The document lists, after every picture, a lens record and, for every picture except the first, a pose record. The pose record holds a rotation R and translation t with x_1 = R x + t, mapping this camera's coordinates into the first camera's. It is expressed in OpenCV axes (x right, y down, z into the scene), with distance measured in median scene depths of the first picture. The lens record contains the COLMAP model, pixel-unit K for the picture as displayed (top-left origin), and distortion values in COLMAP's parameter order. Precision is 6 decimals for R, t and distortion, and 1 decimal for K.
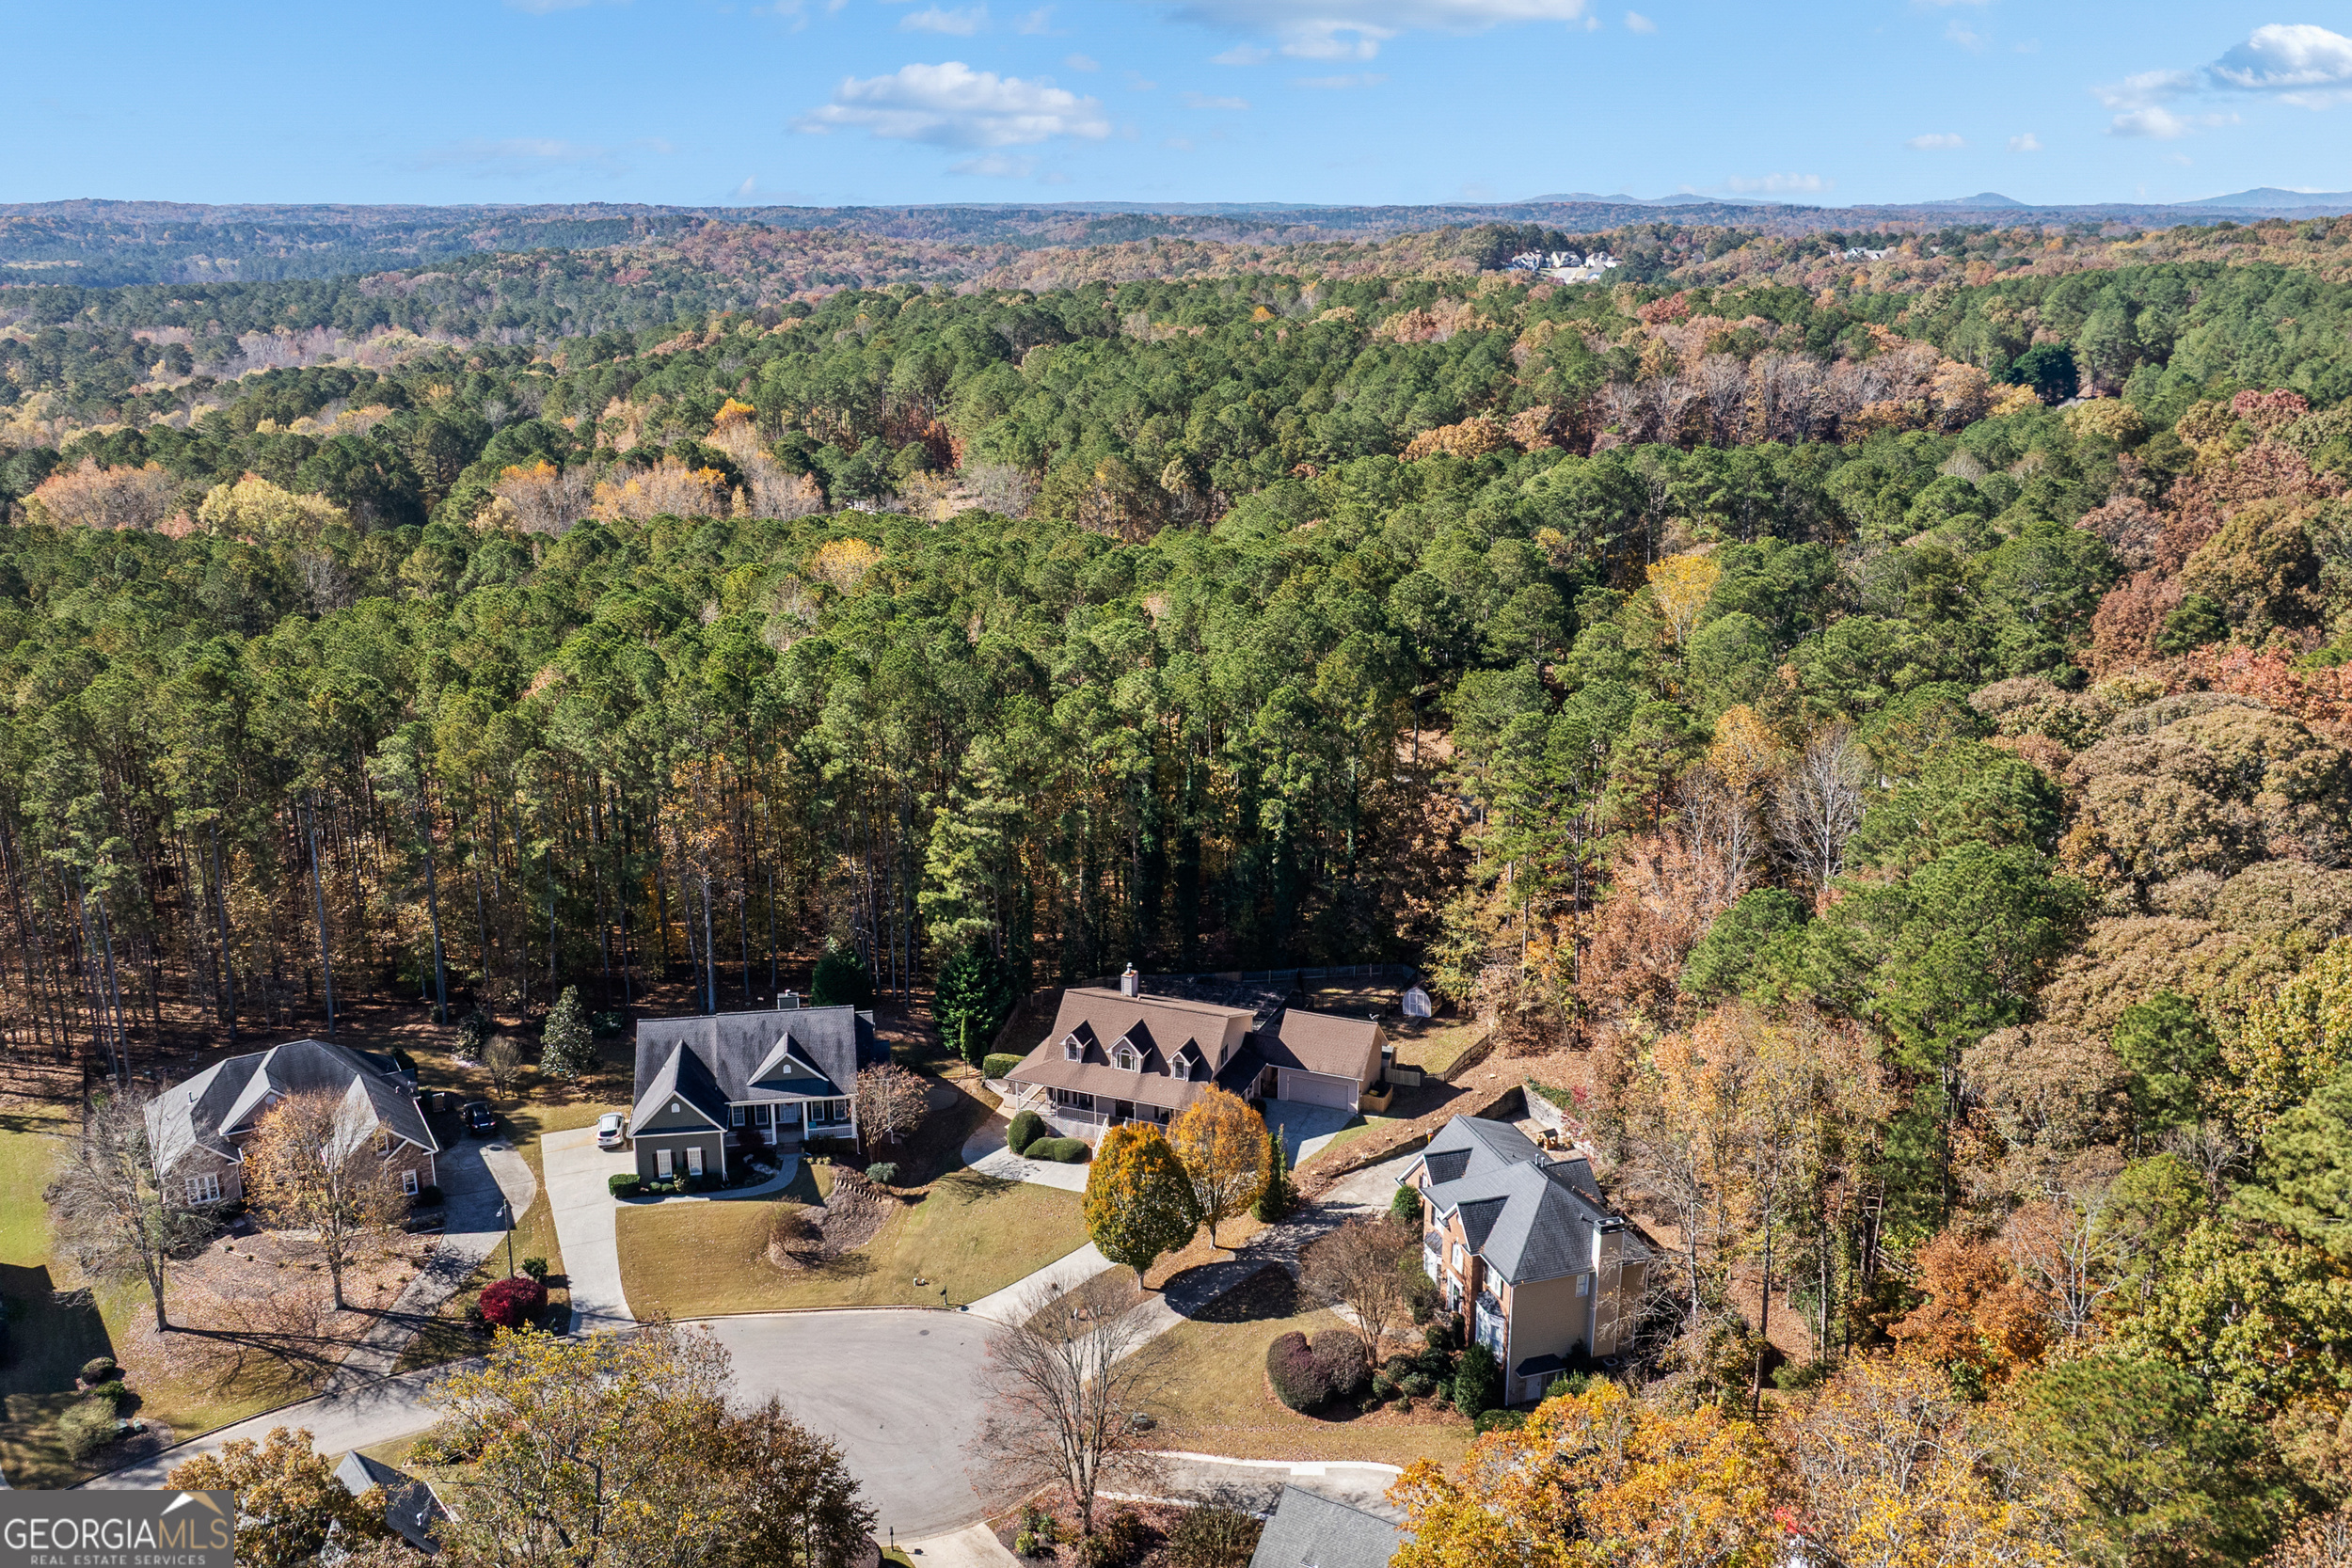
lens RADIAL K [[1952.2, 0, 1136.6], [0, 1952.2, 774.1], [0, 0, 1]] dist [-0.013735, -0.008487]
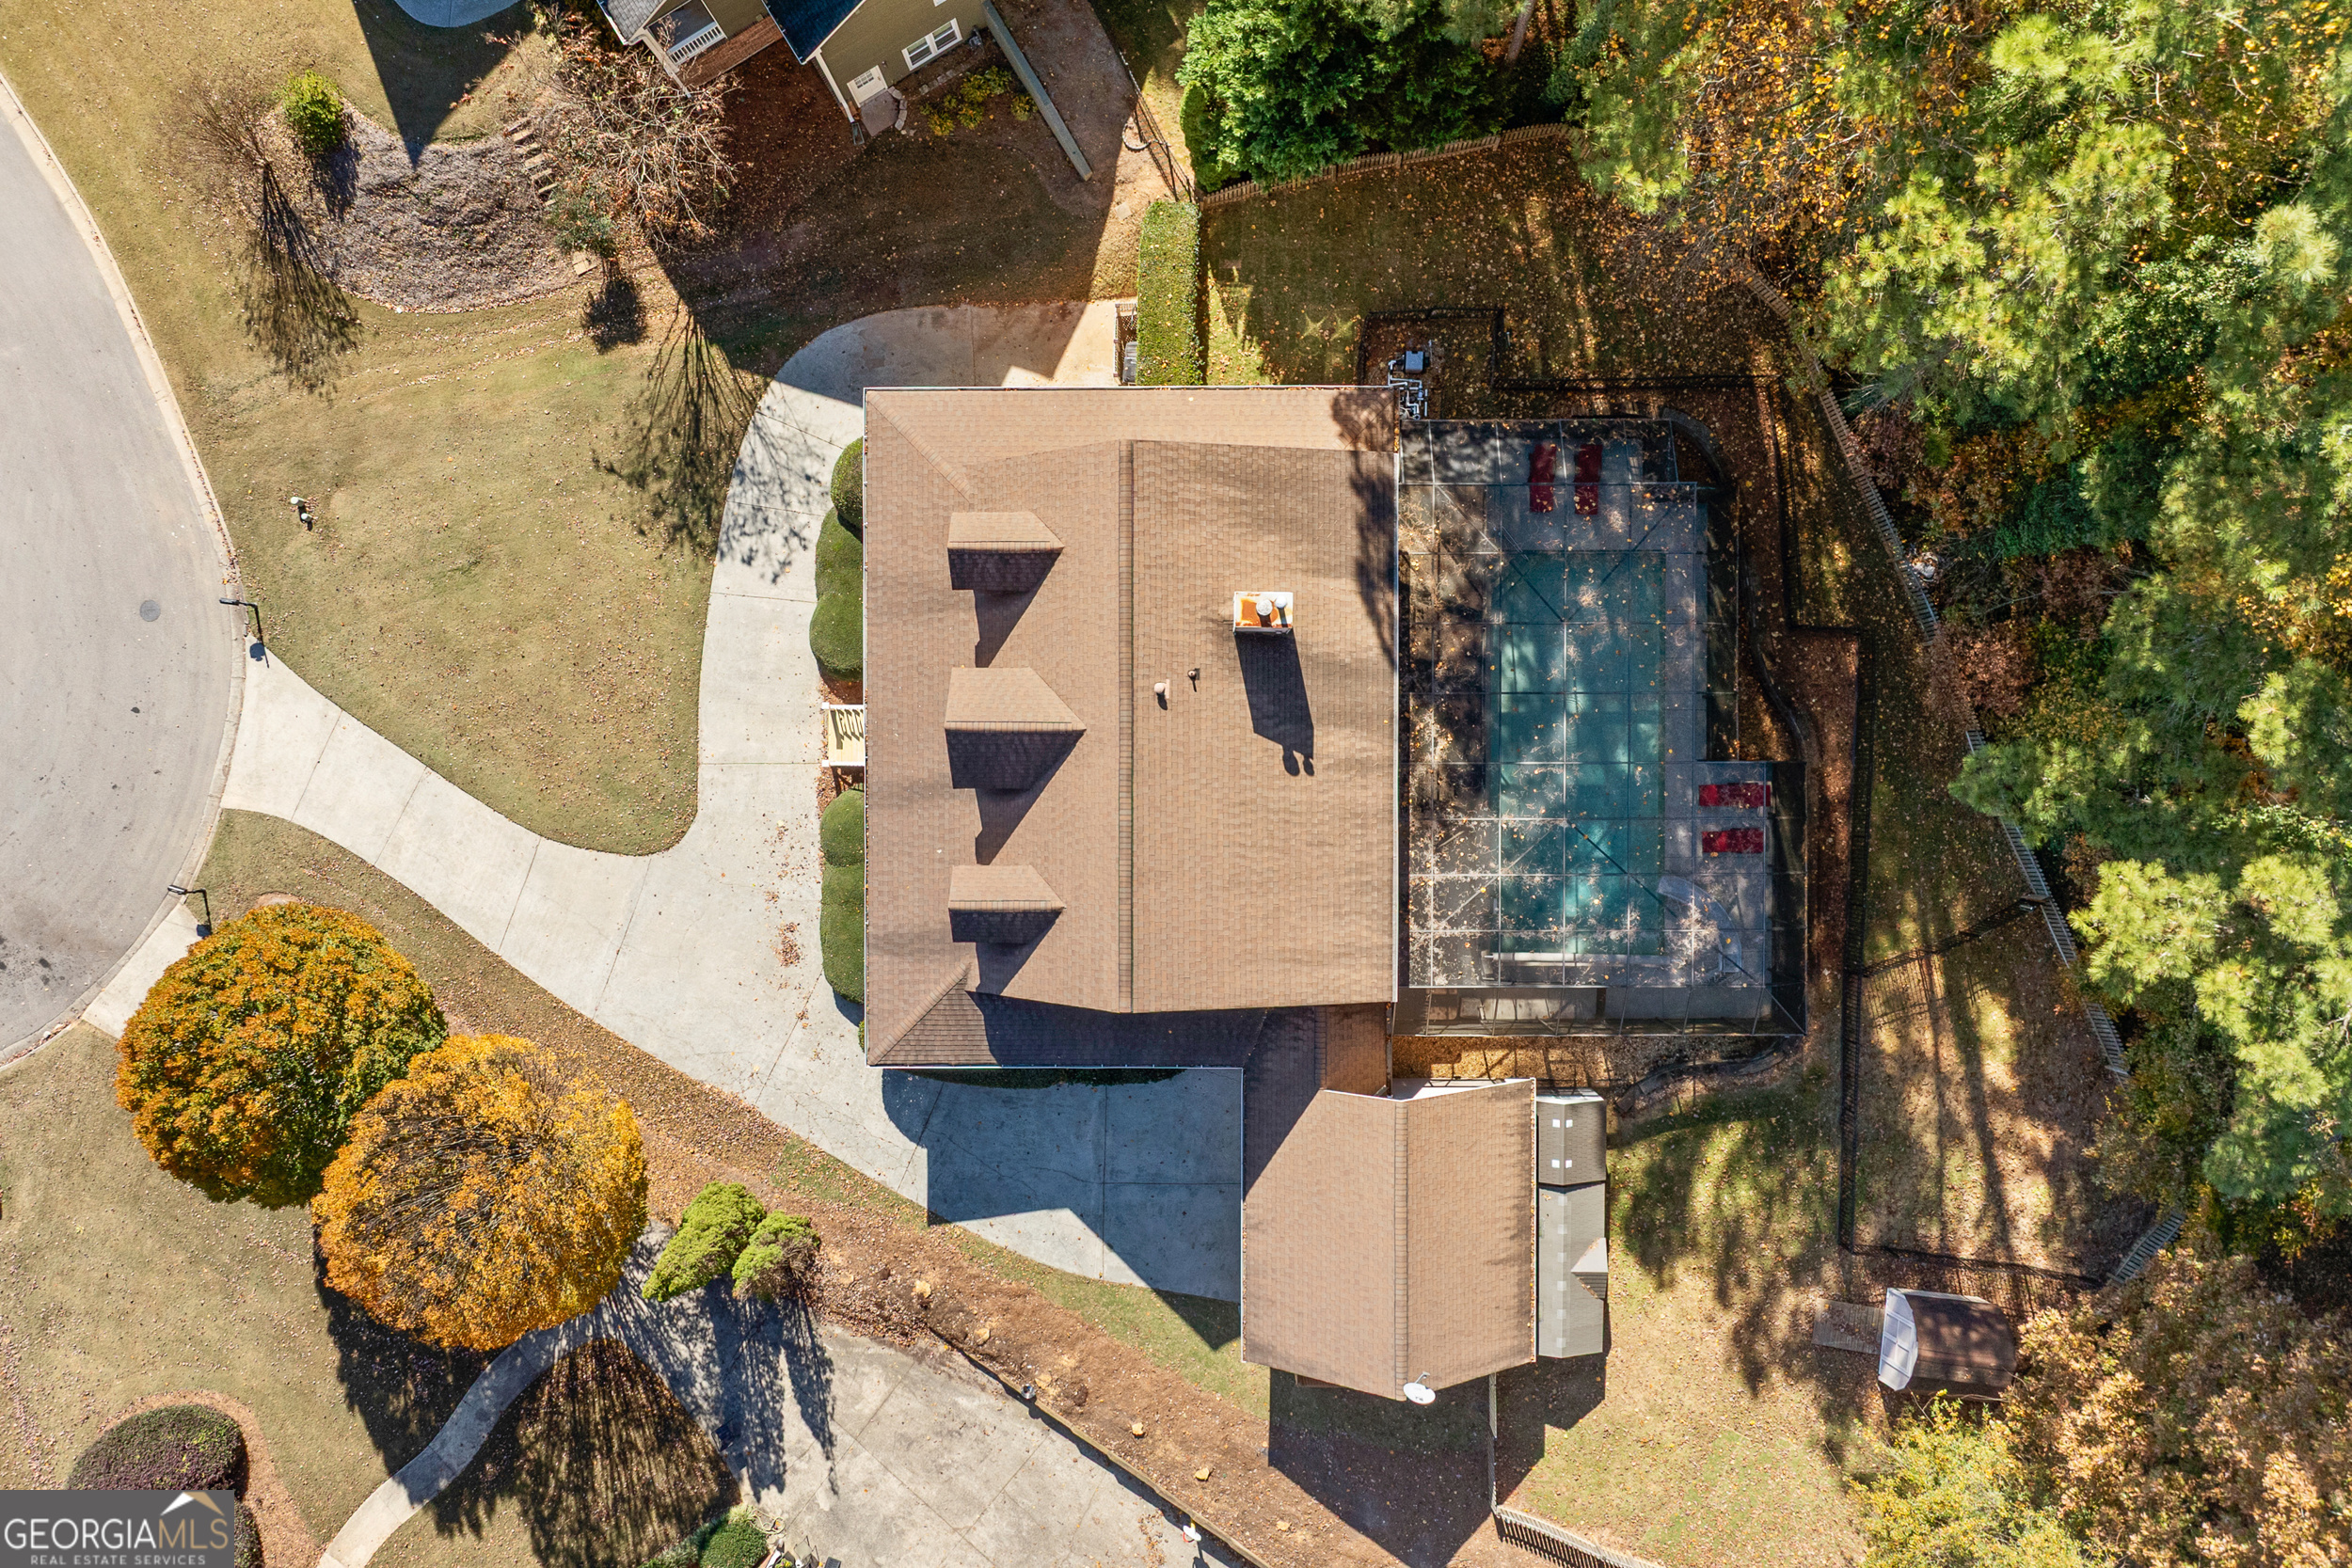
lens RADIAL K [[1998.9, 0, 1176.0], [0, 1998.9, 784.0], [0, 0, 1]] dist [-0.015297, -0.010505]
pose [[0.381171, 0.924368, 0.015892, 0.011116], [-0.249936, 0.086483, 0.964392, -0.189667], [0.890079, -0.371571, 0.263998, 0.930795]]
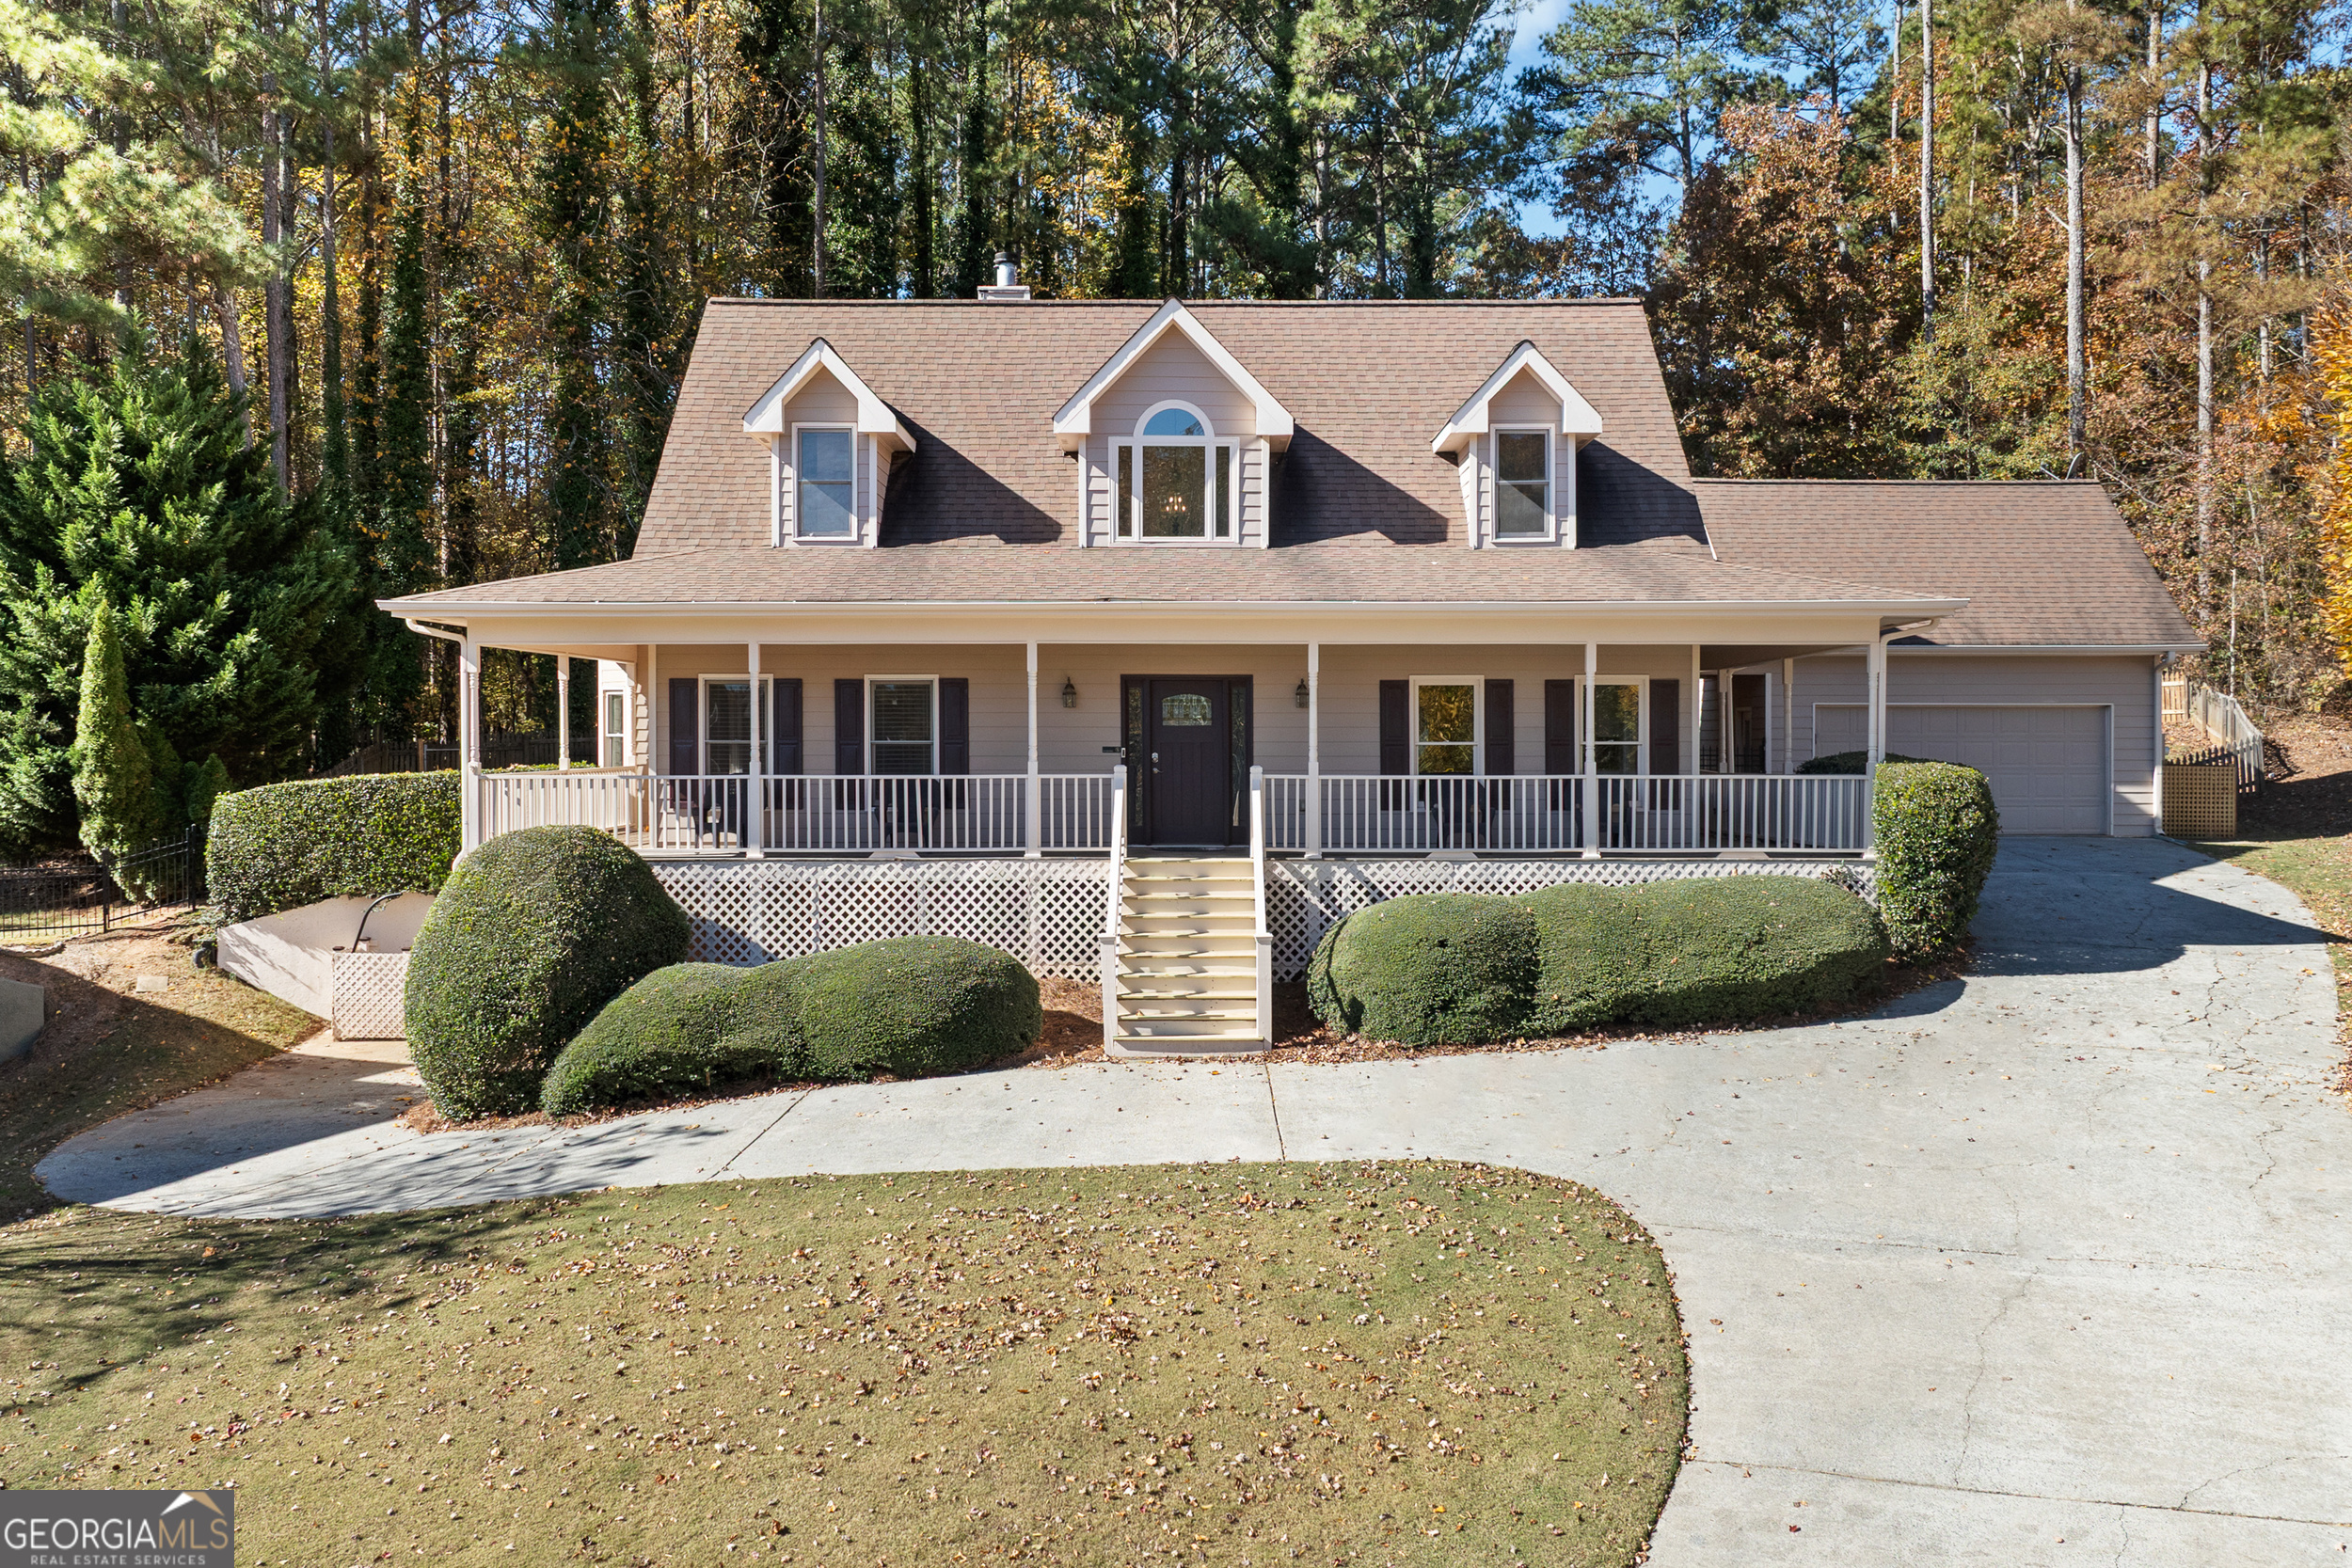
lens RADIAL K [[1952.2, 0, 1136.6], [0, 1952.2, 774.1], [0, 0, 1]] dist [-0.013735, -0.008487]
pose [[0.928419, -0.006942, 0.371469, -0.069572], [0.101152, 0.966780, -0.234744, 0.207997], [-0.357499, 0.255516, 0.898280, 0.852549]]
